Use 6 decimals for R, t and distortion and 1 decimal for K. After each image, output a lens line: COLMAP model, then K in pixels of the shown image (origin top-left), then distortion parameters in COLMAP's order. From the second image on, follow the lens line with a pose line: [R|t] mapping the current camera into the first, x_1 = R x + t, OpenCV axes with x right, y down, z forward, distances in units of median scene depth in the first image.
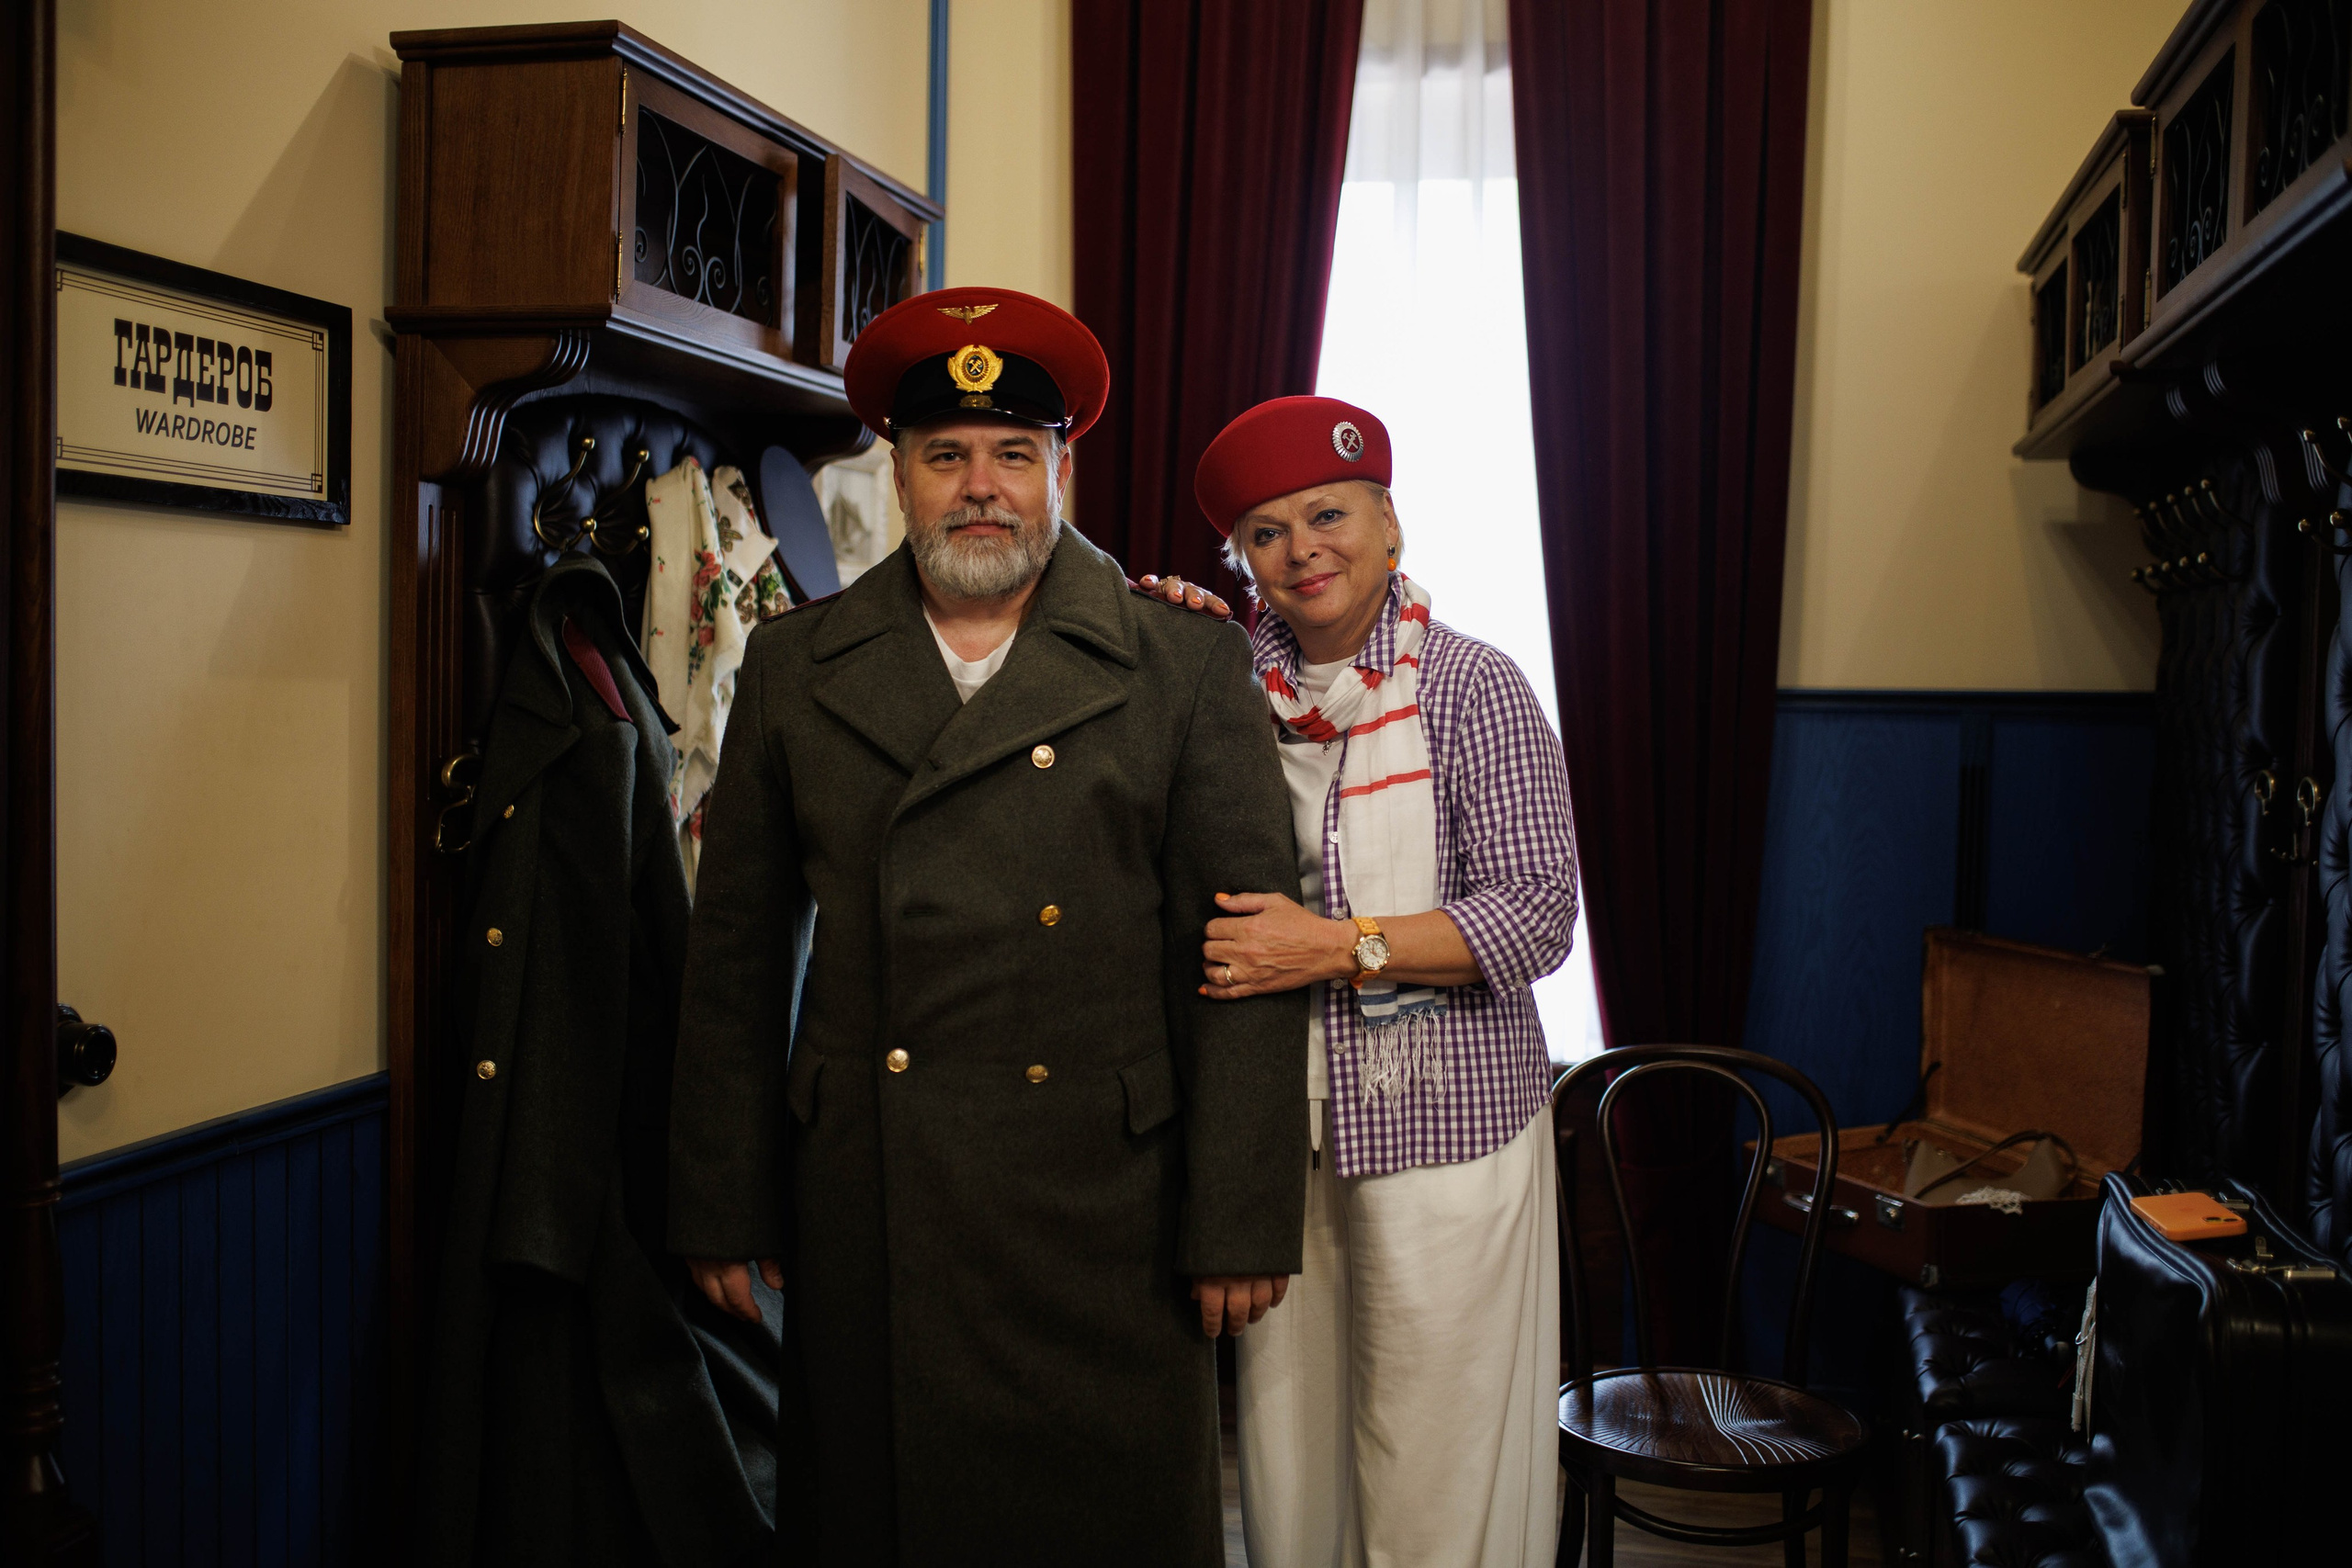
lens RADIAL K [[2327.6, 0, 1176.0], [0, 2327.6, 784.0], [0, 0, 1]] dist [-0.047958, 0.021631]
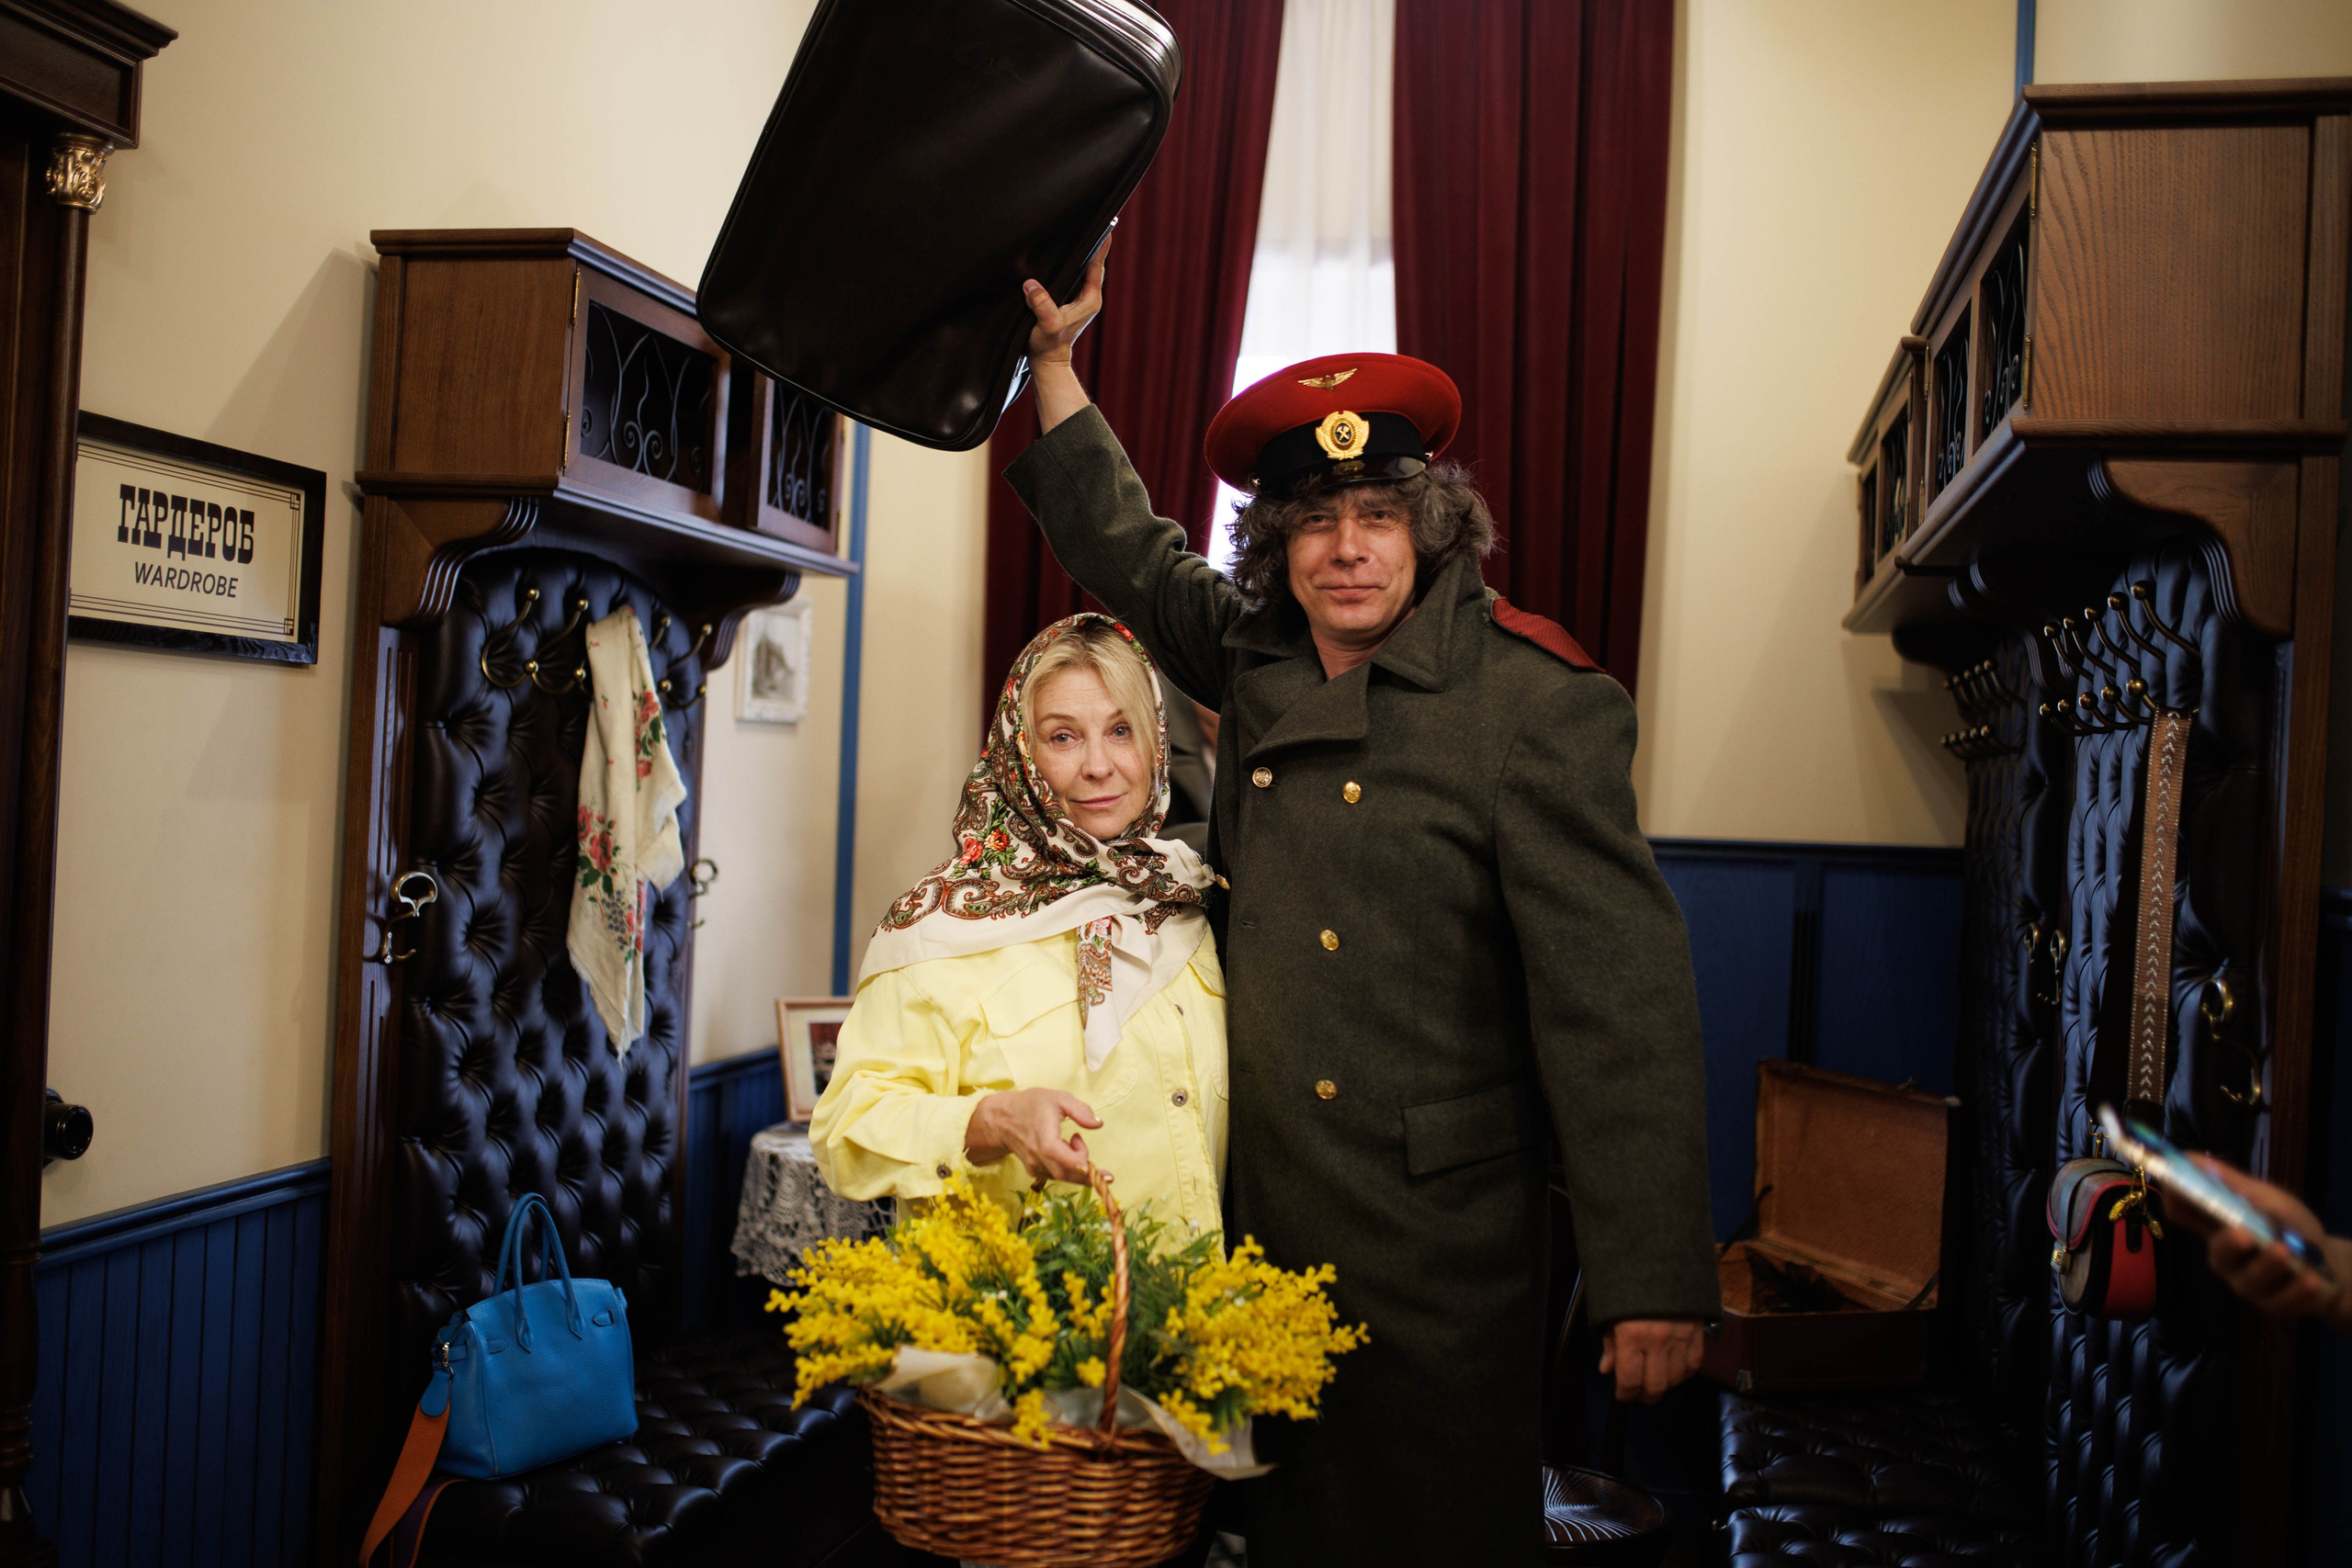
lens RADIAL K [[2327.6, 0, 1176.0], [0, 2327.6, 784.0], [0, 0, 1]] dist [-0.047958, 0.021631]
pose [[0.999342, 0.024853, 0.026416, 0.029362], [-0.023422, 0.998311, -0.053163, -0.004337], [-0.027692, 0.052510, 0.998236, -0.122096]]
